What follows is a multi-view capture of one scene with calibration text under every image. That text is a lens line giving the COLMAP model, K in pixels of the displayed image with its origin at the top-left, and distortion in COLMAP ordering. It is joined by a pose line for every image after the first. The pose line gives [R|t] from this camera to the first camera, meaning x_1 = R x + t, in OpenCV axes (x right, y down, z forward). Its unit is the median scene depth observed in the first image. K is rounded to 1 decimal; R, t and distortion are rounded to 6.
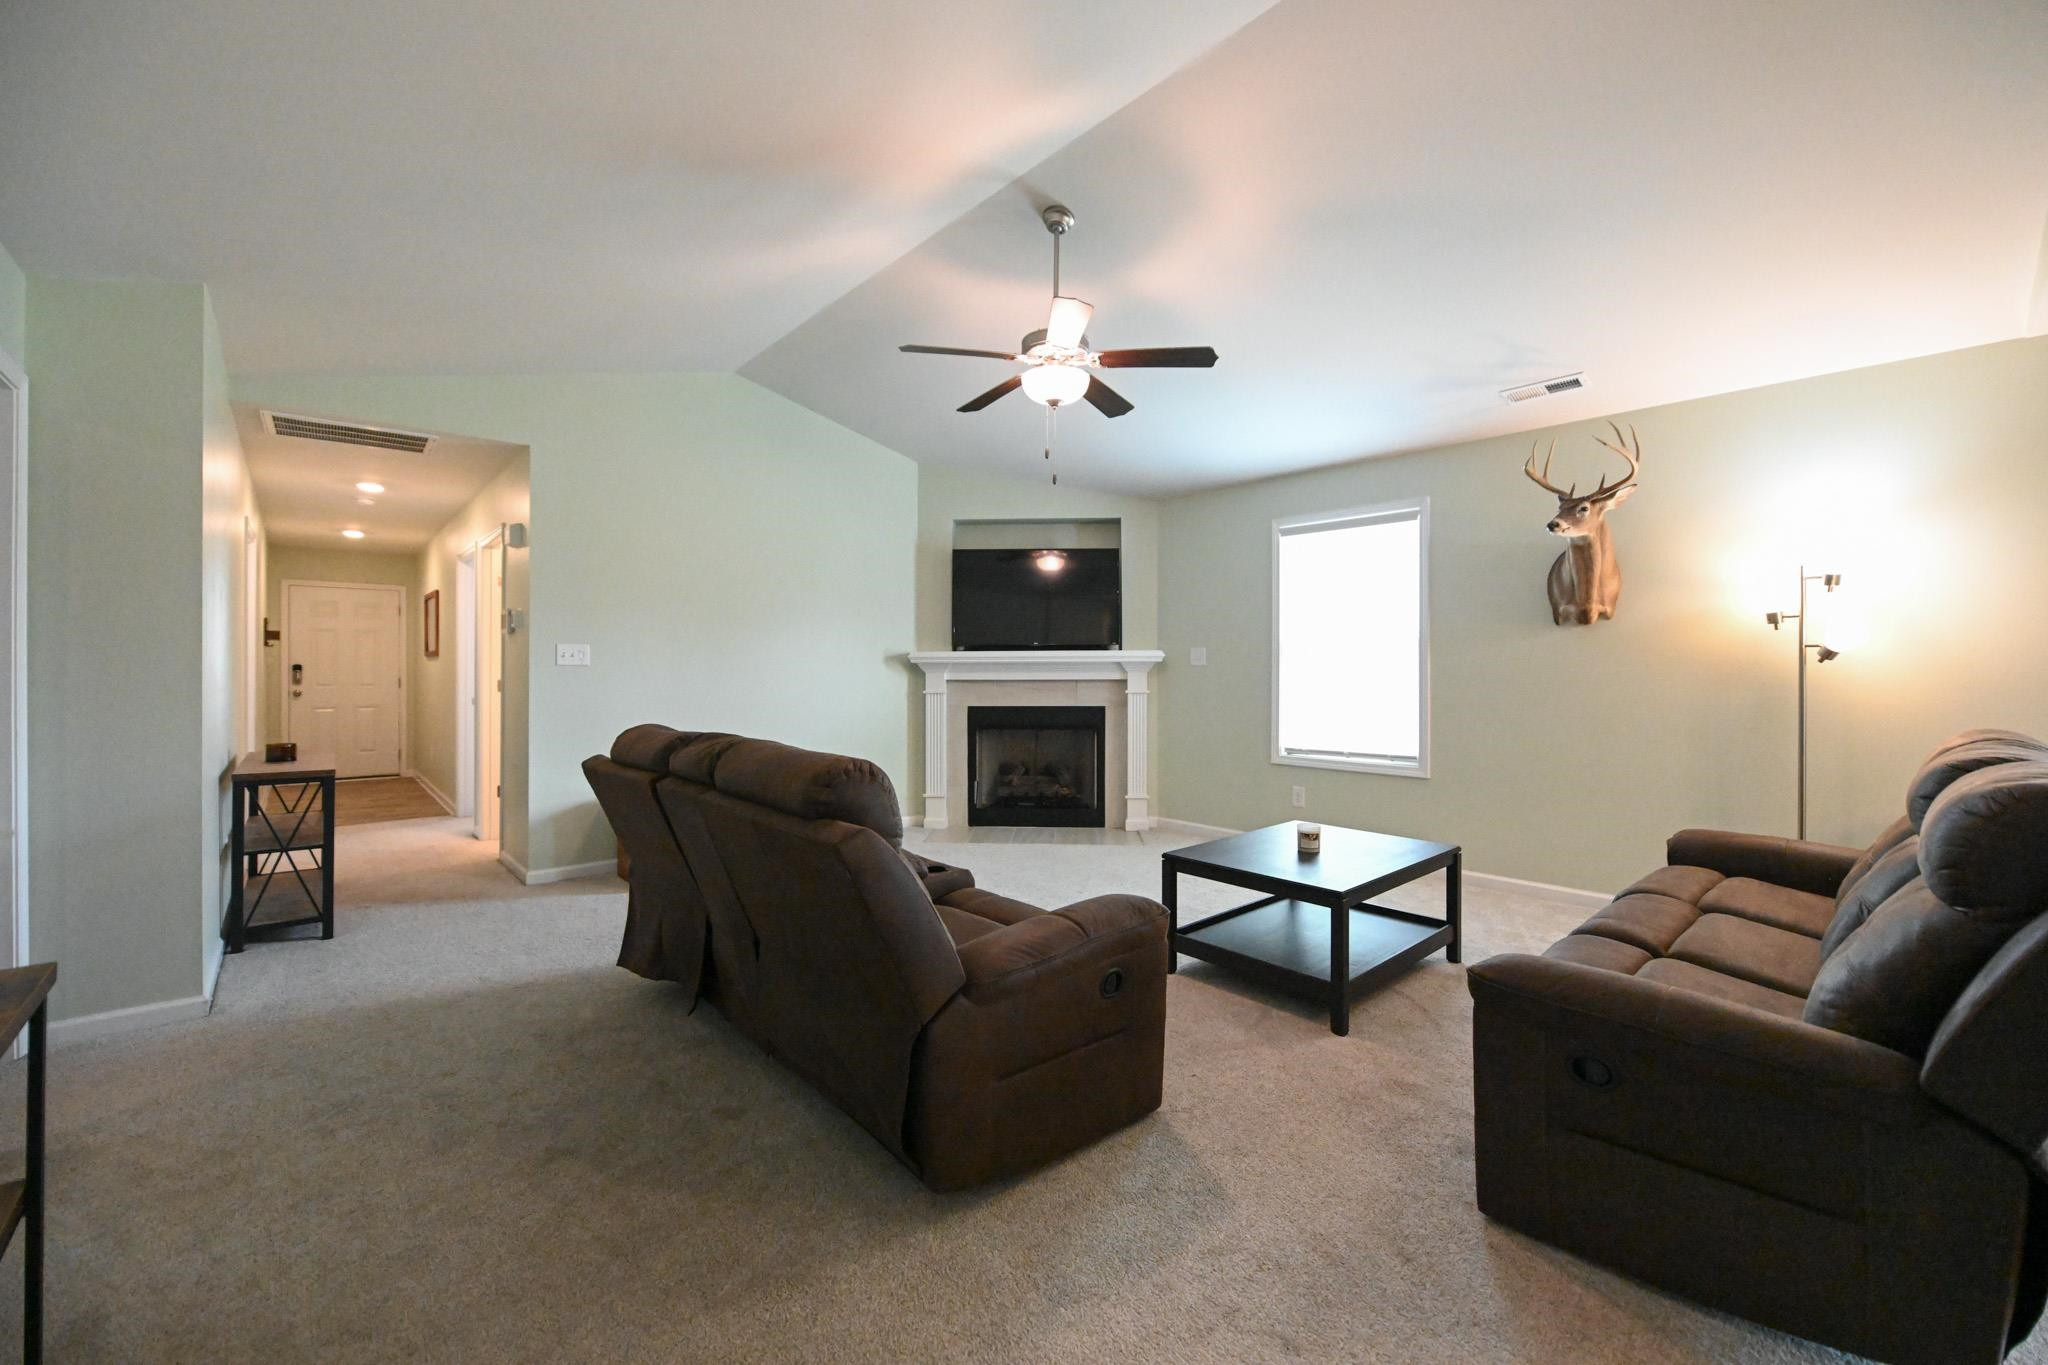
lens RADIAL K [[805.2, 0, 1023.7], [0, 805.2, 665.3], [0, 0, 1]] dist [-0.009281, -0.000563]
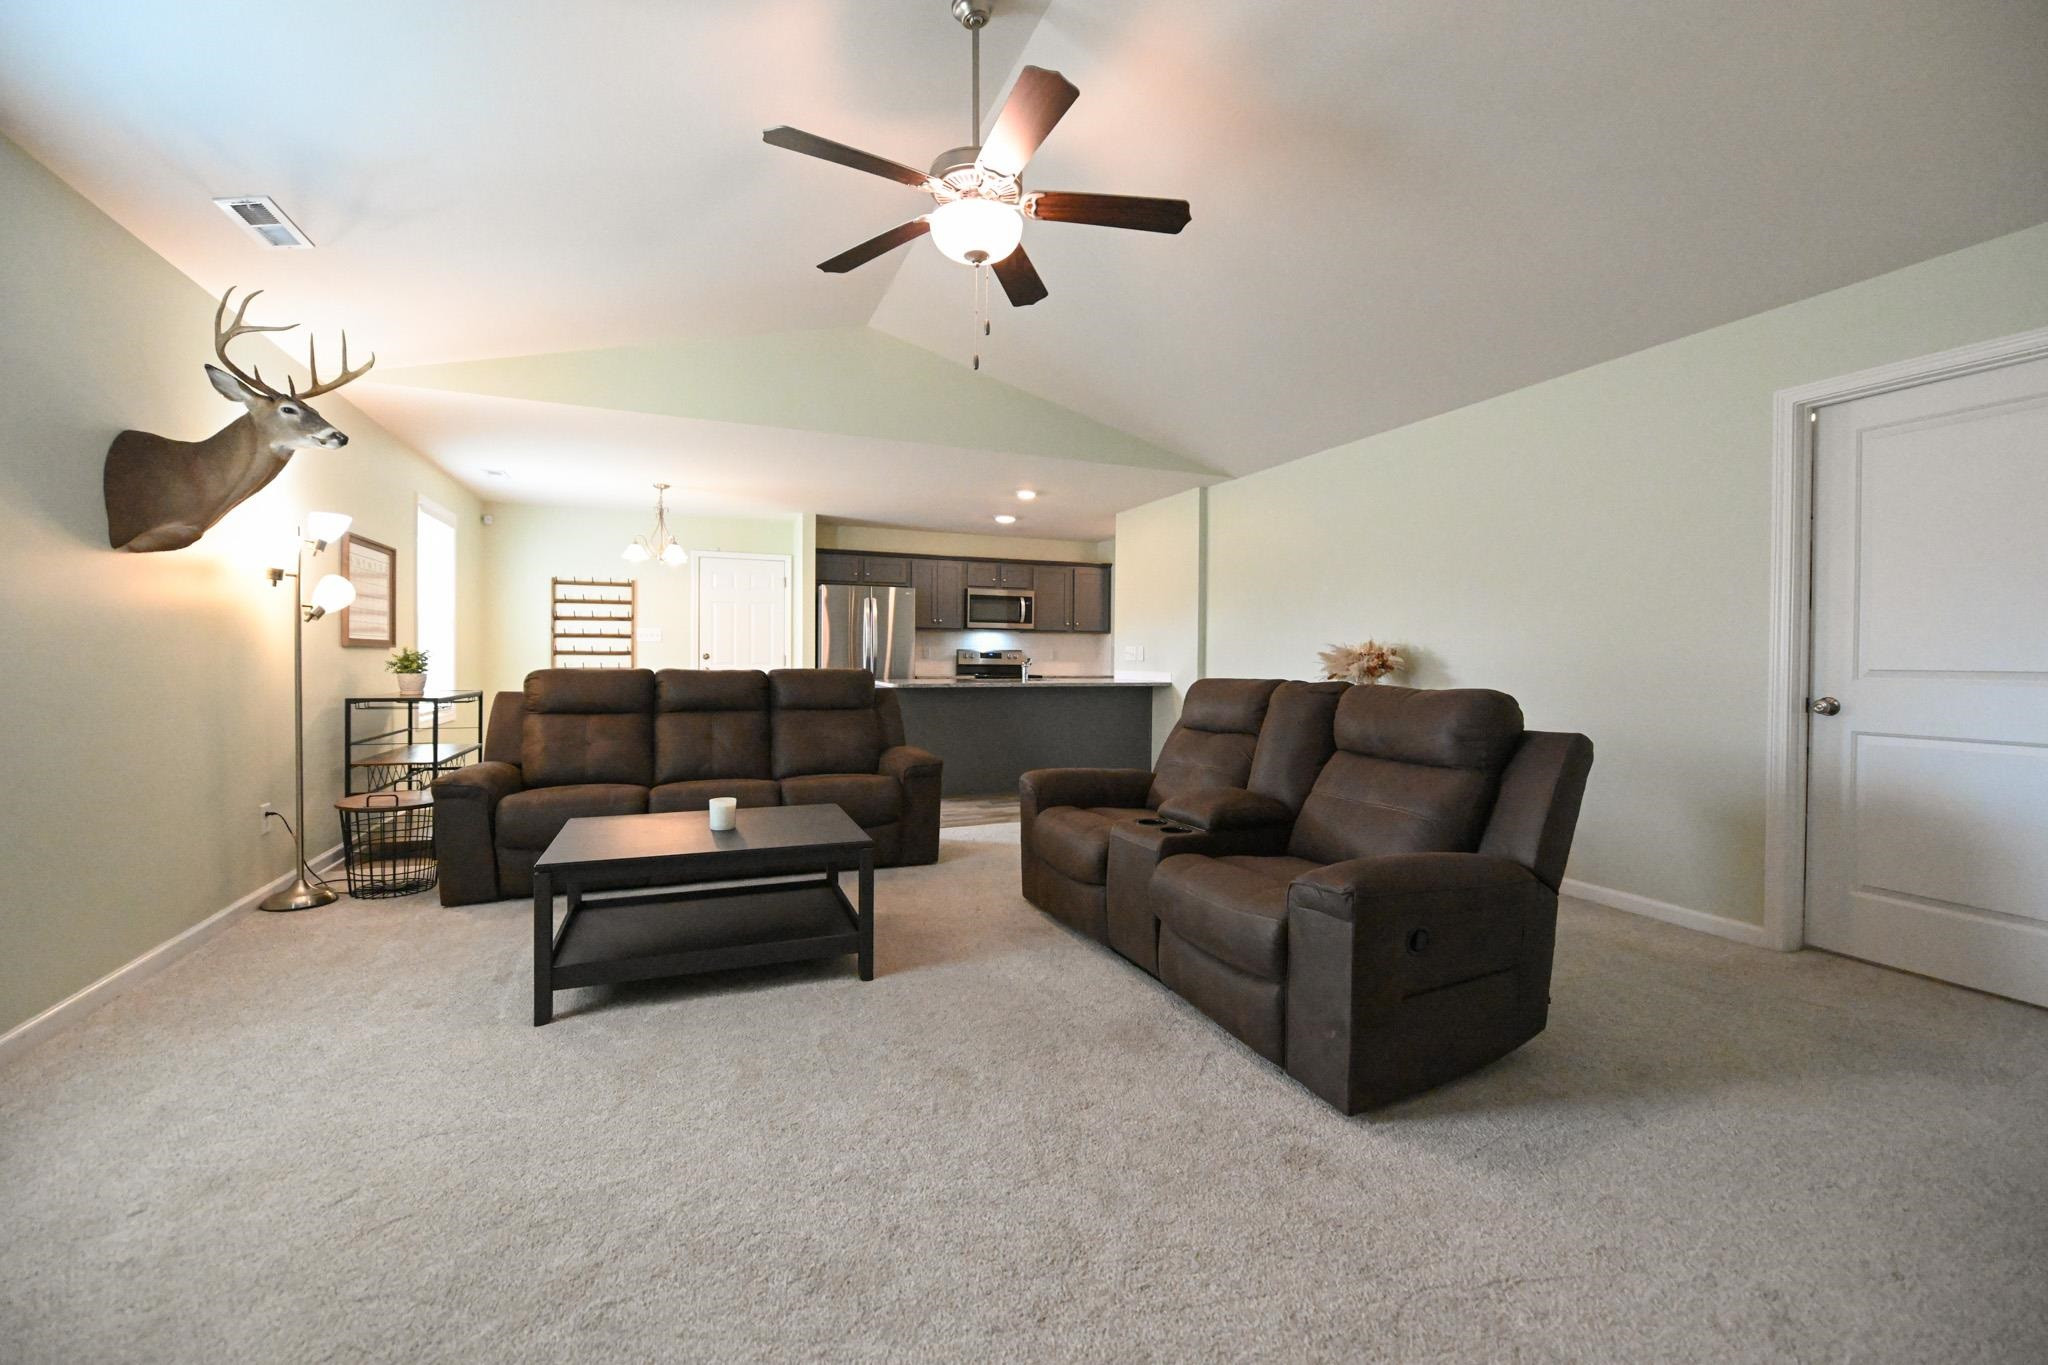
lens RADIAL K [[815.8, 0, 1017.4], [0, 815.8, 663.5], [0, 0, 1]] dist [-0.006691, -0.000210]
pose [[-0.940153, -0.008607, 0.340644, -0.137992], [-0.007089, 0.999959, 0.005701, 0.021493], [-0.340679, 0.002945, -0.940175, 0.928951]]
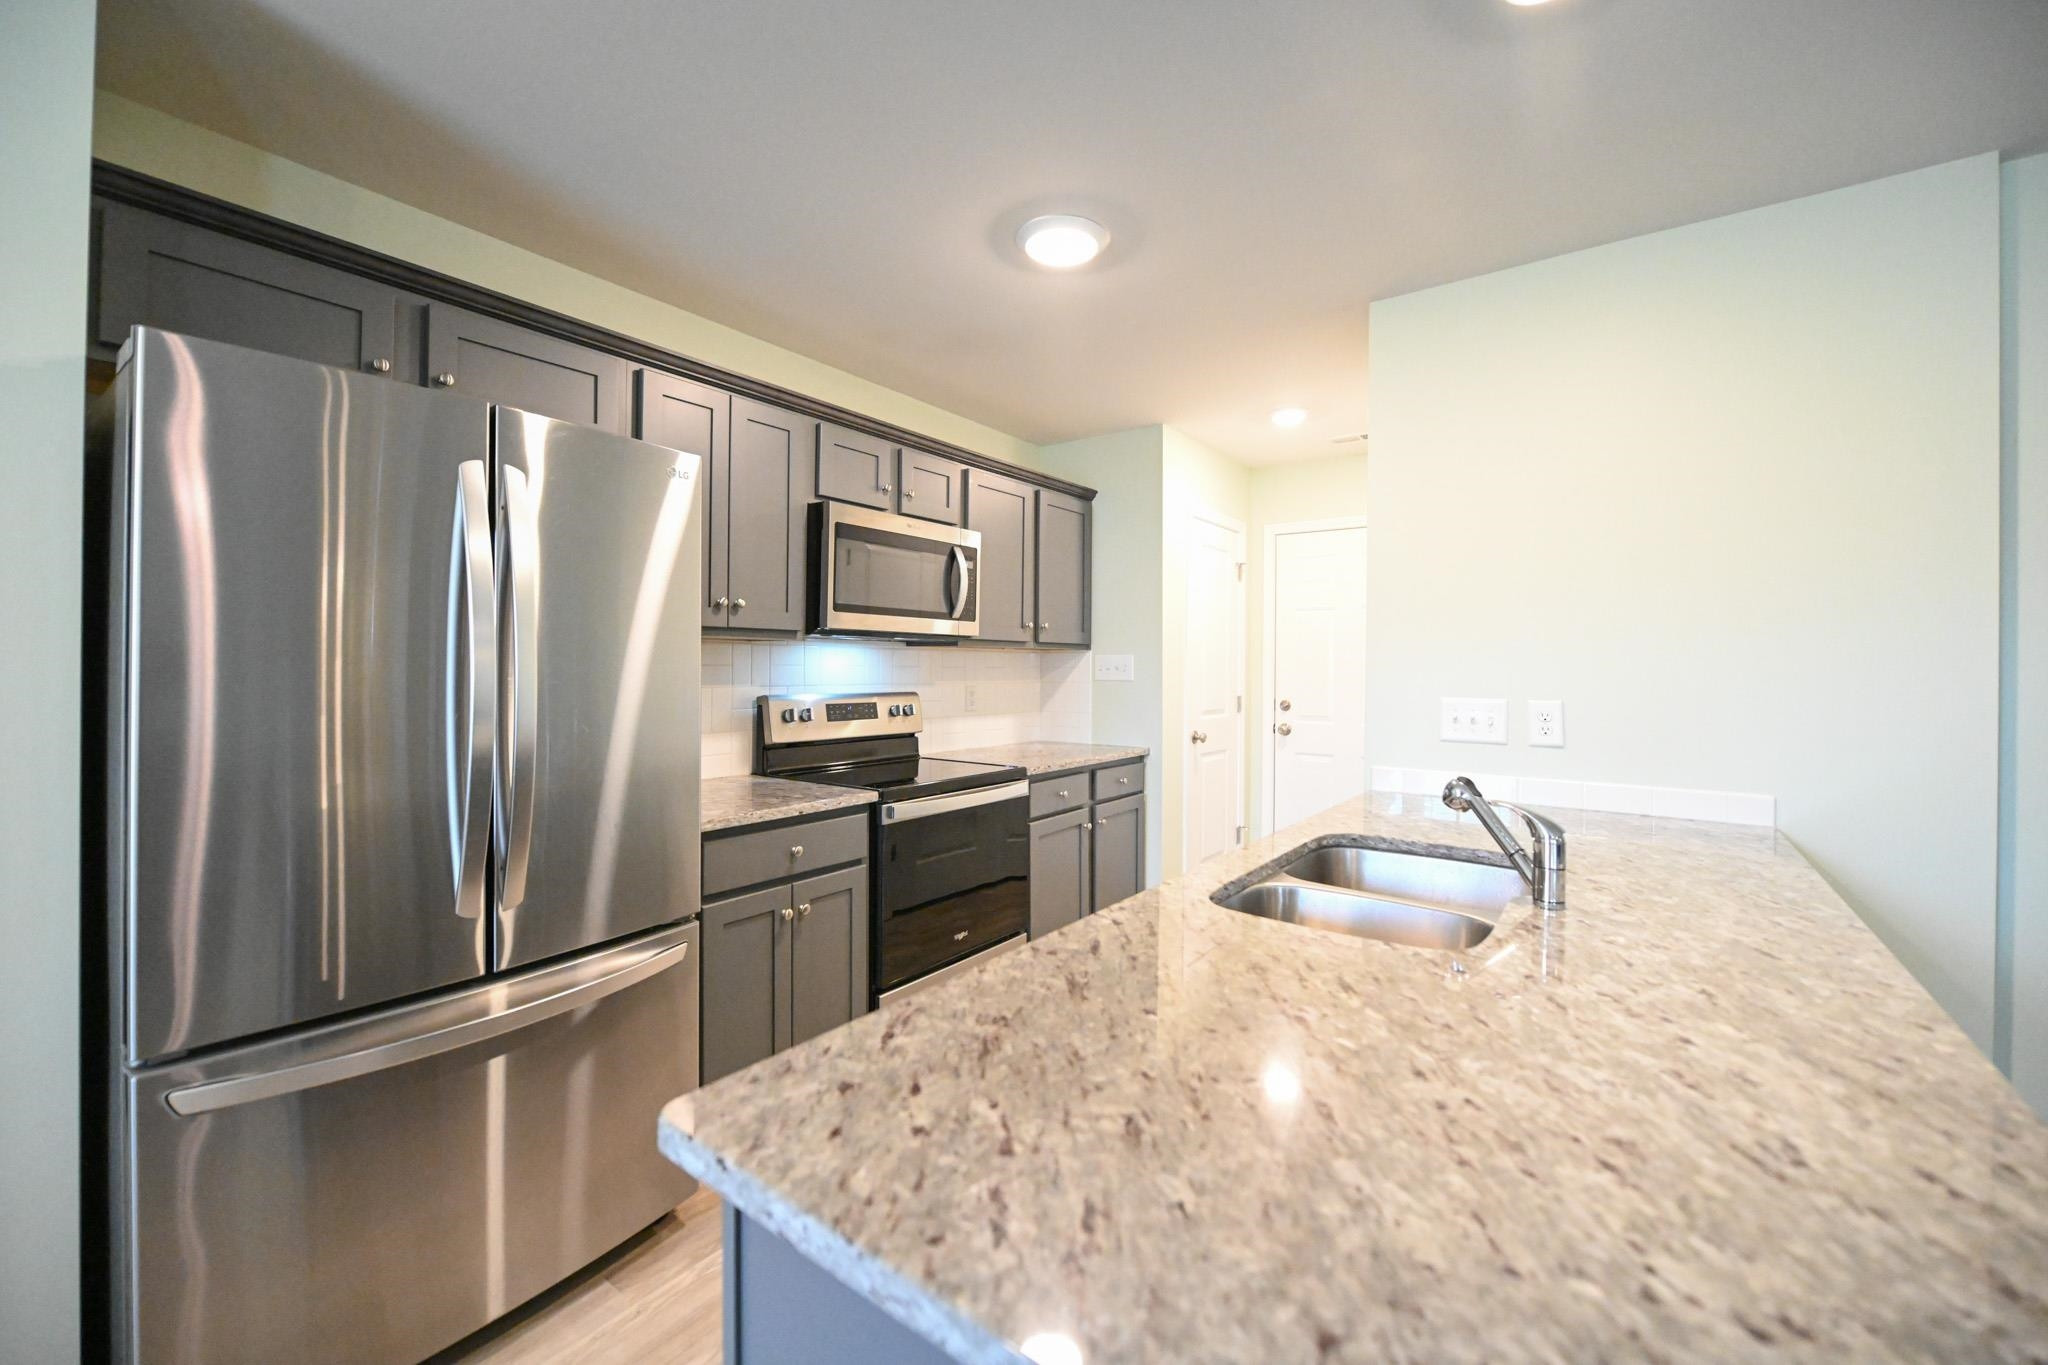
lens RADIAL K [[805.2, 0, 1023.7], [0, 805.2, 665.3], [0, 0, 1]] dist [-0.009281, -0.000563]
pose [[-0.979639, -0.005429, -0.200693, 0.419429], [-0.004303, 0.999972, -0.006046, -0.010989], [0.200720, -0.005060, -0.979635, 0.054594]]
